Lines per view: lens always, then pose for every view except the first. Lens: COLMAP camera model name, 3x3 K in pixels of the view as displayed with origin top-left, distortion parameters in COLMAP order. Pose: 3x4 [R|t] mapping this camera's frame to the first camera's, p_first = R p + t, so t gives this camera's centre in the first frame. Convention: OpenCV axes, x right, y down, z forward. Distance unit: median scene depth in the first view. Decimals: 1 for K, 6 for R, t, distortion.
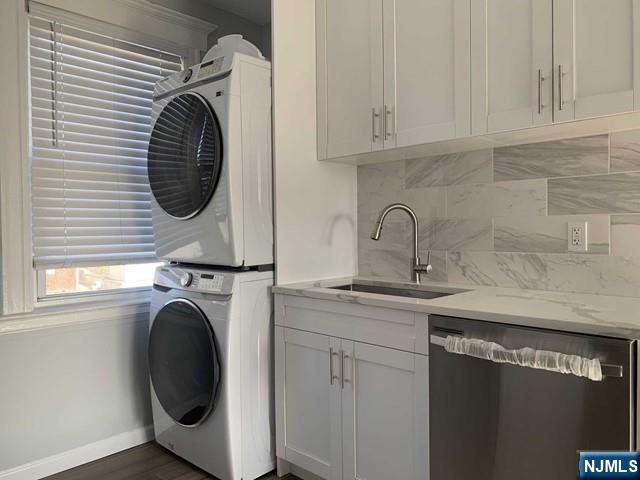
lens RADIAL K [[491.0, 0, 319.8], [0, 491.0, 231.0], [0, 0, 1]] dist [0.097423, -0.203748]
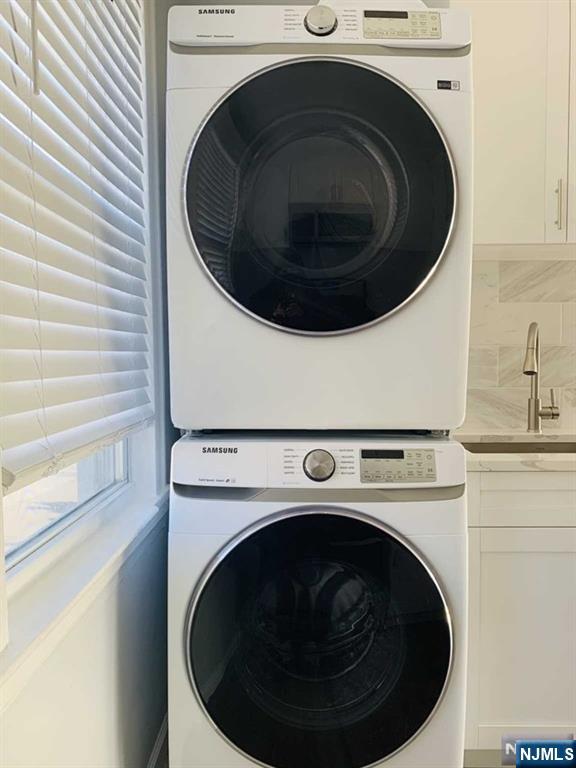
lens RADIAL K [[589.2, 0, 288.0], [0, 589.2, 384.0], [0, 0, 1]] dist [0.097423, -0.203748]
pose [[0.715972, -0.027060, 0.697605, -0.782914], [0.001379, 0.999301, 0.037348, 0.000103], [-0.698128, -0.025778, 0.715509, 0.717179]]
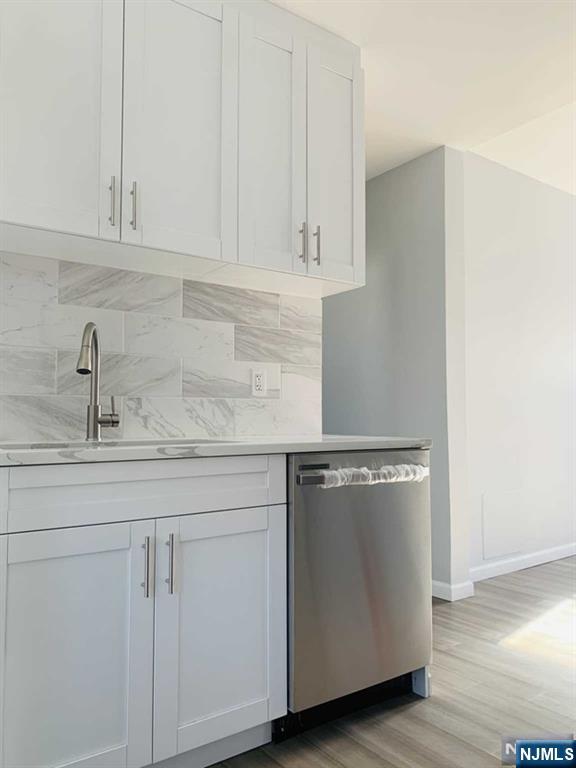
lens RADIAL K [[589.2, 0, 288.0], [0, 589.2, 384.0], [0, 0, 1]] dist [0.097423, -0.203748]
pose [[0.163193, 0.067423, 0.984288, -0.673002], [0.002320, 0.997633, -0.068722, 0.095156], [-0.986591, 0.013498, 0.162651, 0.683137]]
